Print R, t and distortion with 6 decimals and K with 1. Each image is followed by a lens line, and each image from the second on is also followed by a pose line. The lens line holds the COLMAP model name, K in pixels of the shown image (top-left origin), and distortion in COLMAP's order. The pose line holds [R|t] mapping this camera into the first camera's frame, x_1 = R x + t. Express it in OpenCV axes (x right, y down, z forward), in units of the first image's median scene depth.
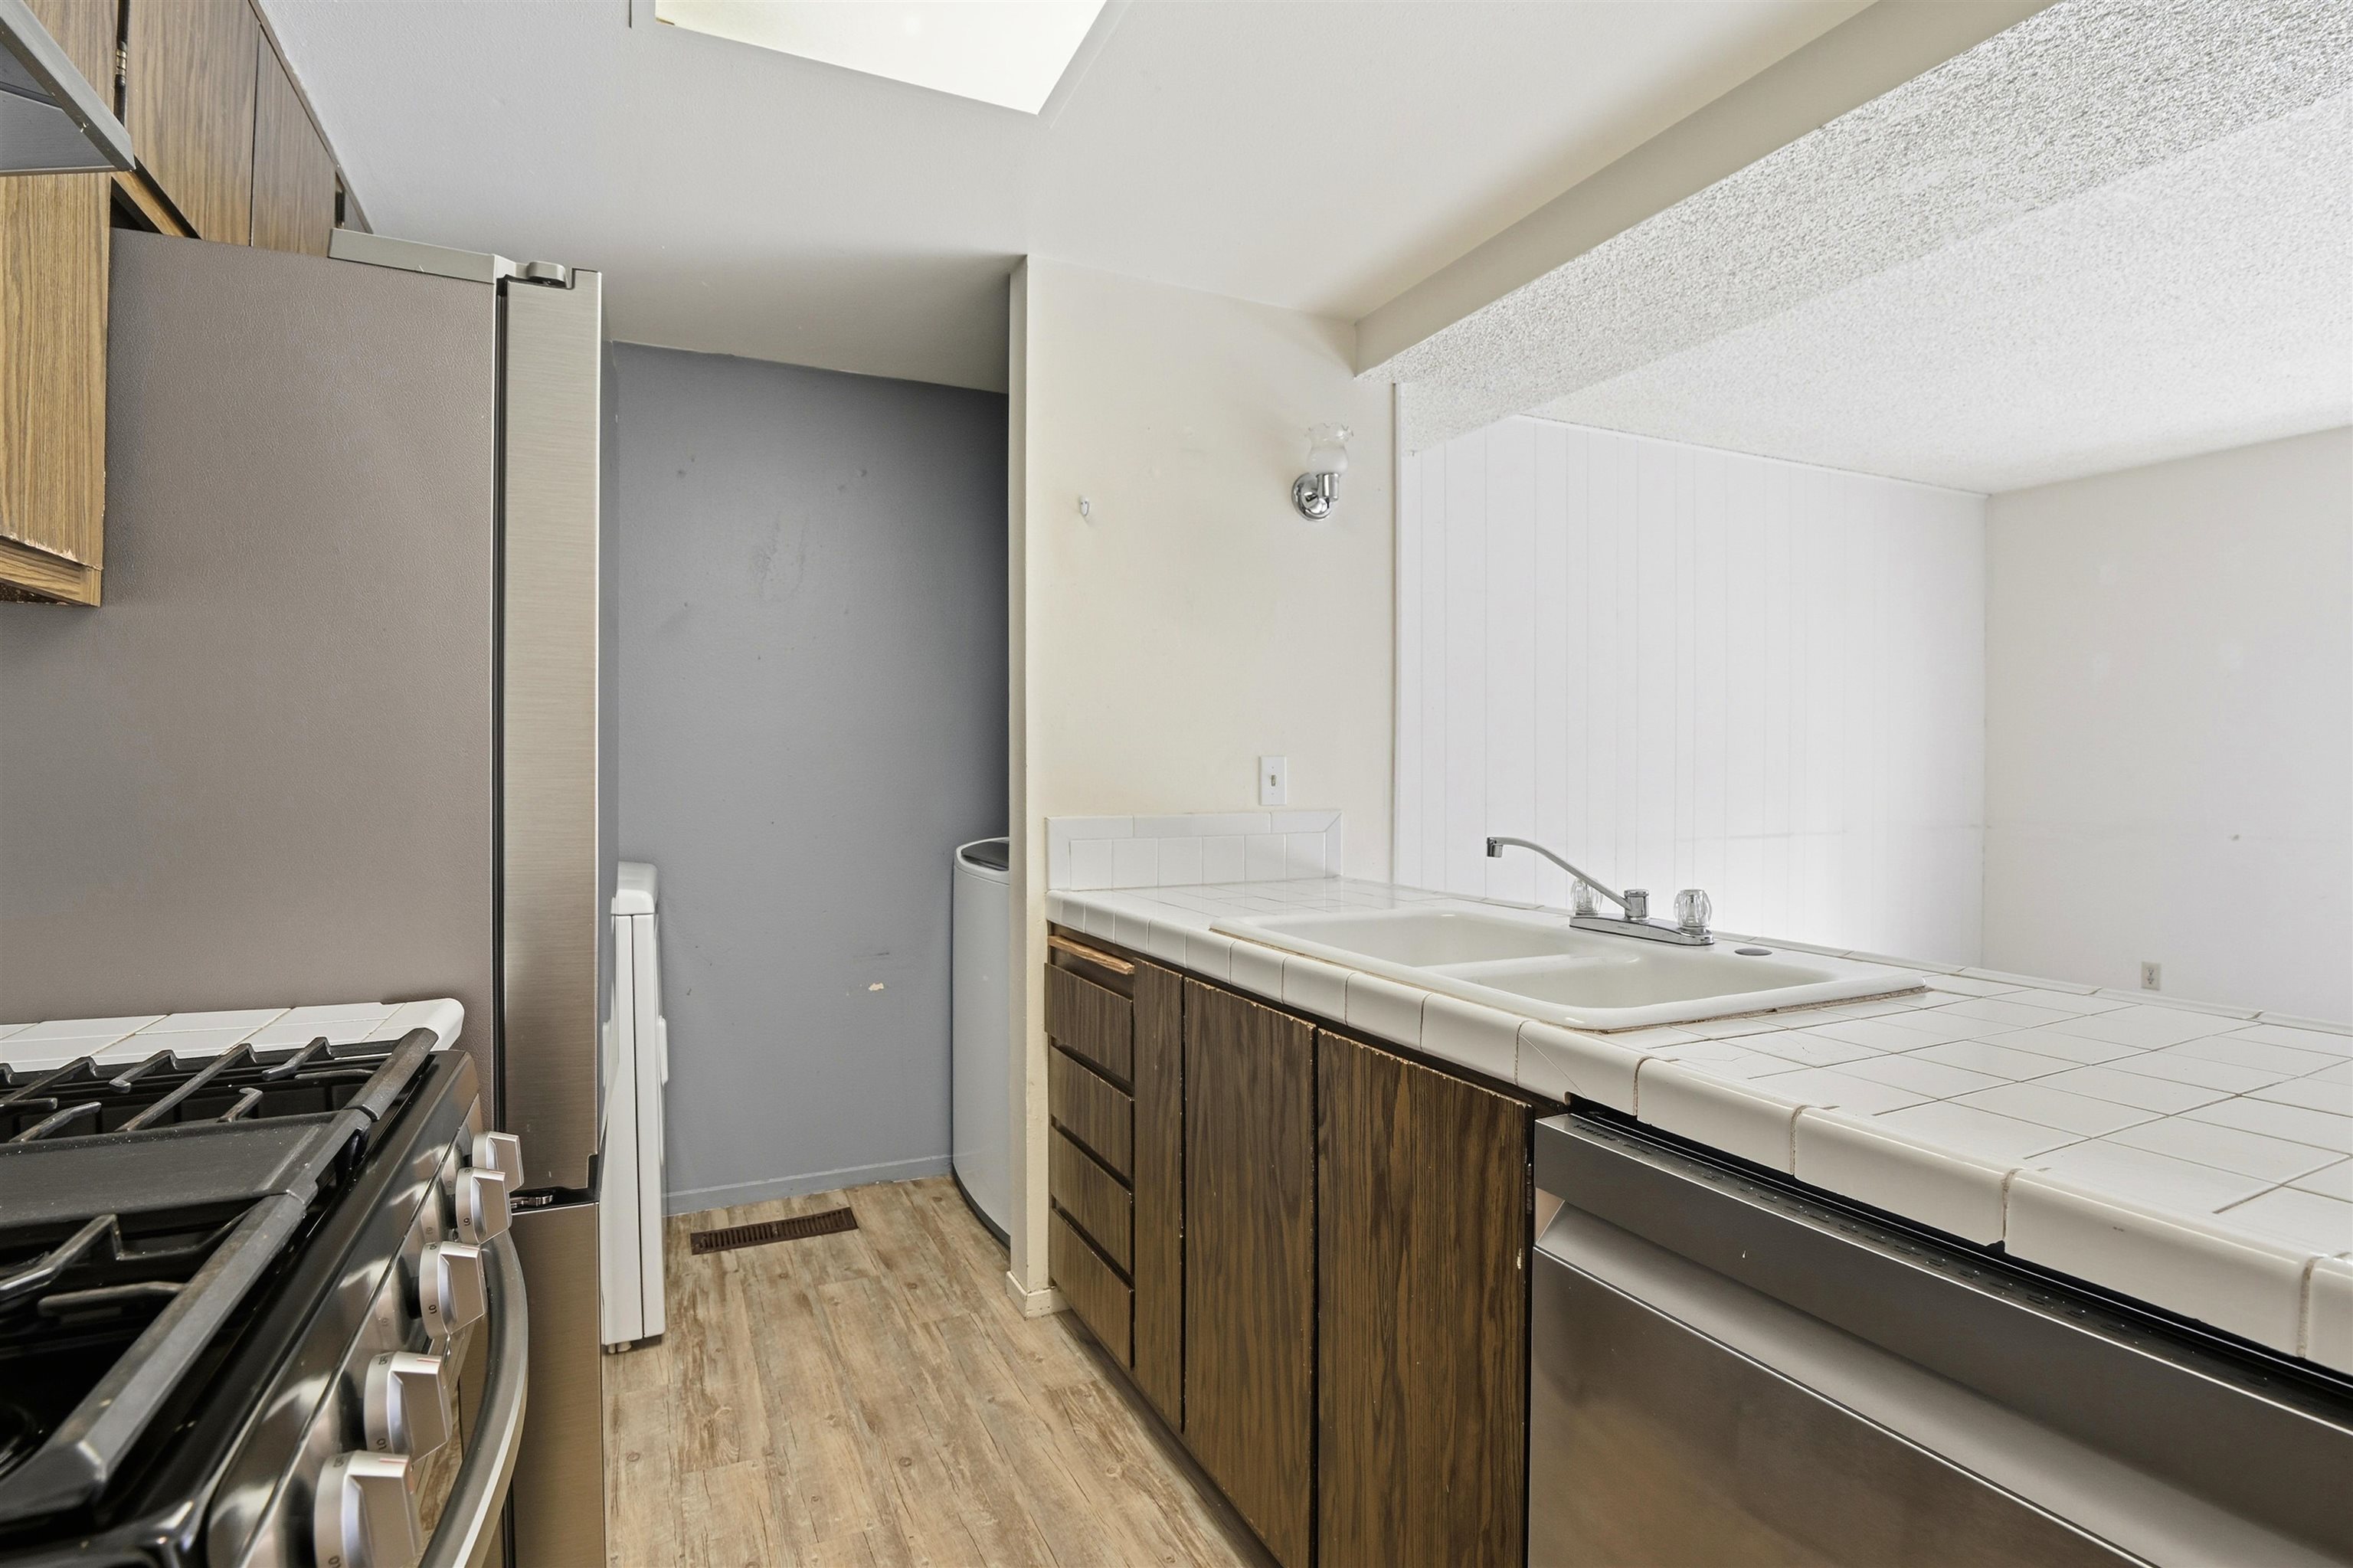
lens RADIAL K [[1170.3, 0, 1183.6], [0, 1170.3, 778.2], [0, 0, 1]] dist [-0.024369, -0.004203]
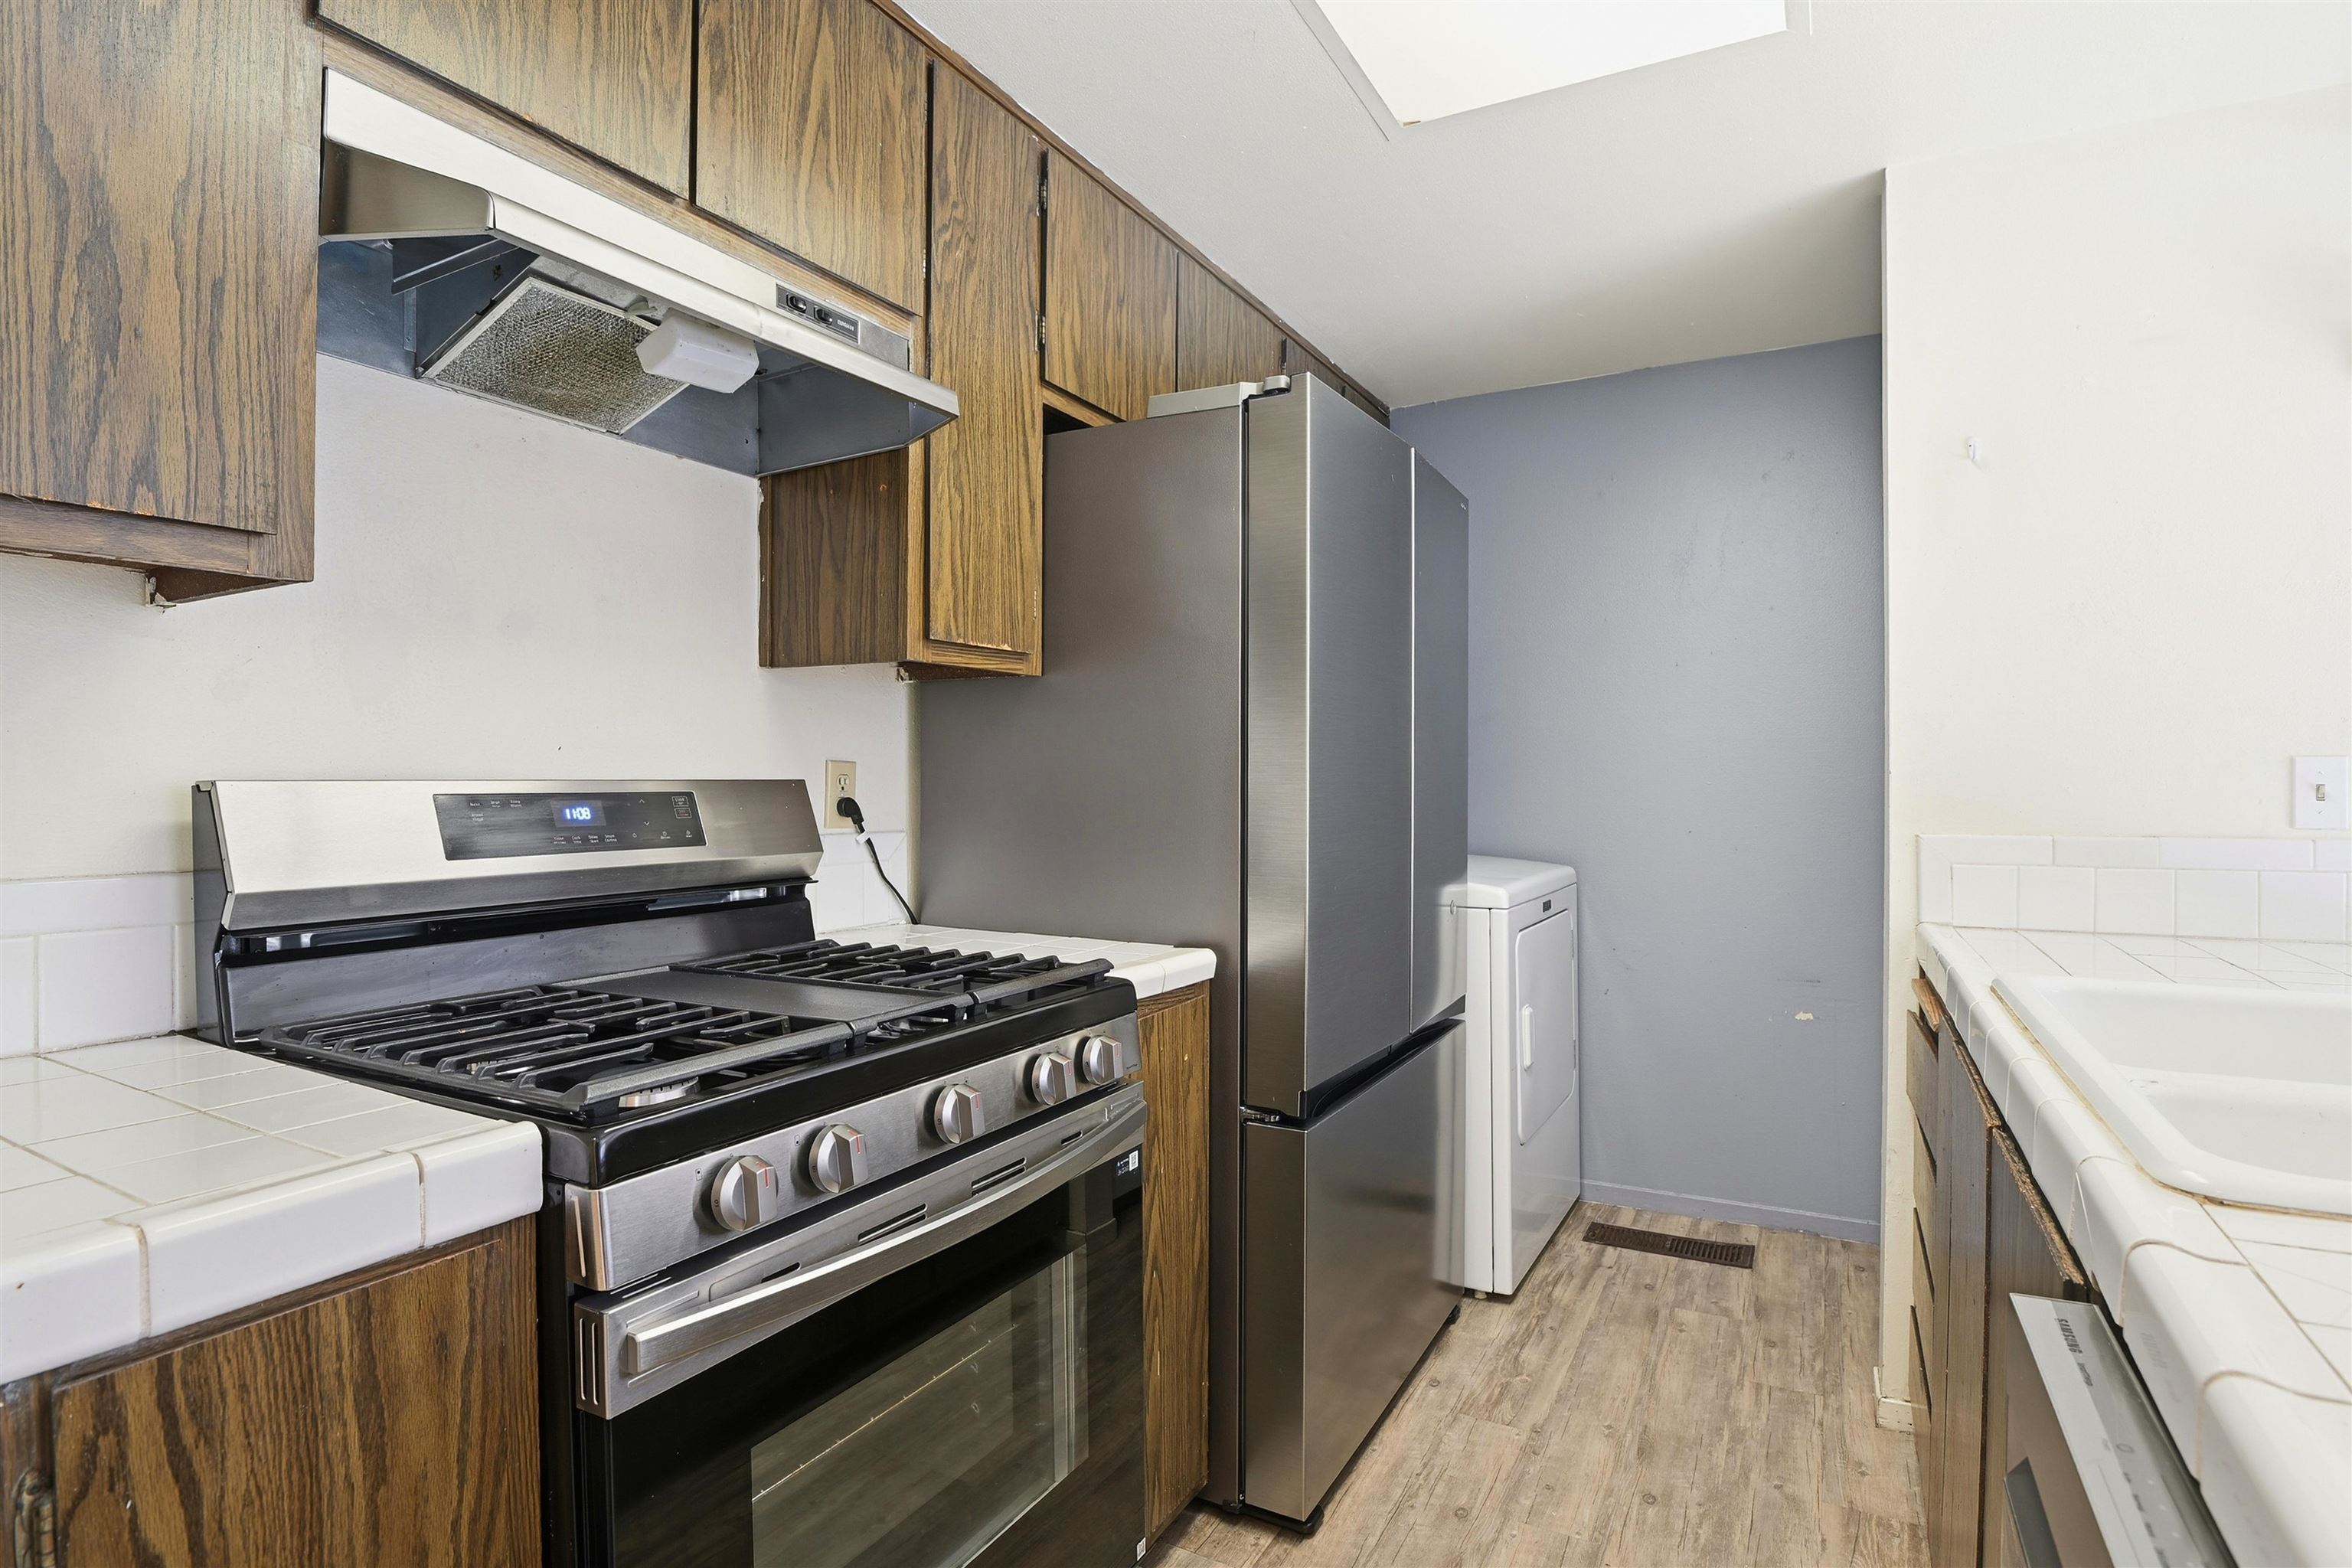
lens RADIAL K [[1169.8, 0, 1176.5], [0, 1169.8, 785.2], [0, 0, 1]] dist [-0.024369, -0.004203]
pose [[0.590837, 0.002144, -0.806788, 0.244291], [-0.003674, 0.999993, -0.000033, 0.000377], [0.806782, 0.002984, 0.590841, 0.096676]]
